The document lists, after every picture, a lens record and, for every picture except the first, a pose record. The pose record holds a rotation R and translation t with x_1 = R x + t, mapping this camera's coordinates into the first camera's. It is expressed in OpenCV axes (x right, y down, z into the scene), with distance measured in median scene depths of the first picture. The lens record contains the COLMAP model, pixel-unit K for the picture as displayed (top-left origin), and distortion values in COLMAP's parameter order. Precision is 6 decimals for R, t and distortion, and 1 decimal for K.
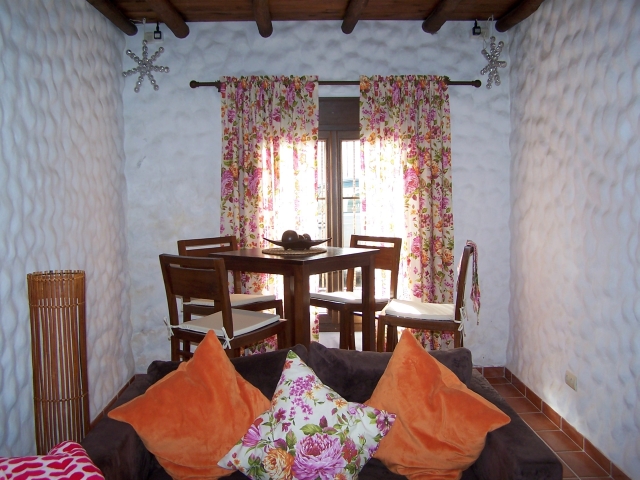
lens RADIAL K [[710.1, 0, 300.7], [0, 710.1, 243.1], [0, 0, 1]] dist [-0.197919, 0.330633]
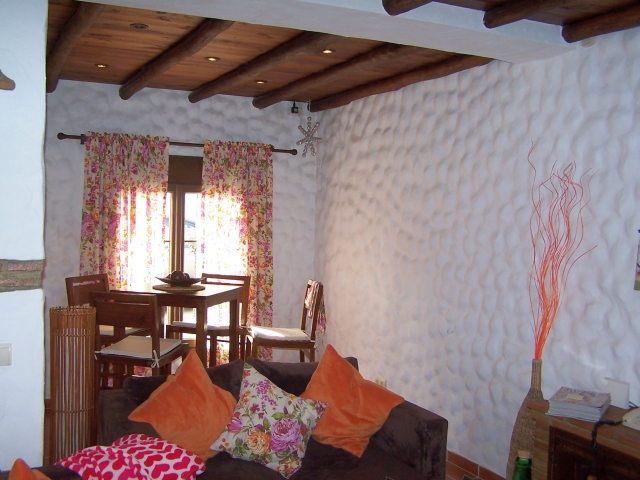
lens RADIAL K [[710.1, 0, 300.7], [0, 710.1, 243.1], [0, 0, 1]] dist [-0.197919, 0.330633]
pose [[0.912327, 0.022869, 0.408824, -0.253140], [-0.005987, 0.999077, -0.042525, -0.011980], [-0.409420, 0.036349, 0.911622, -0.157333]]
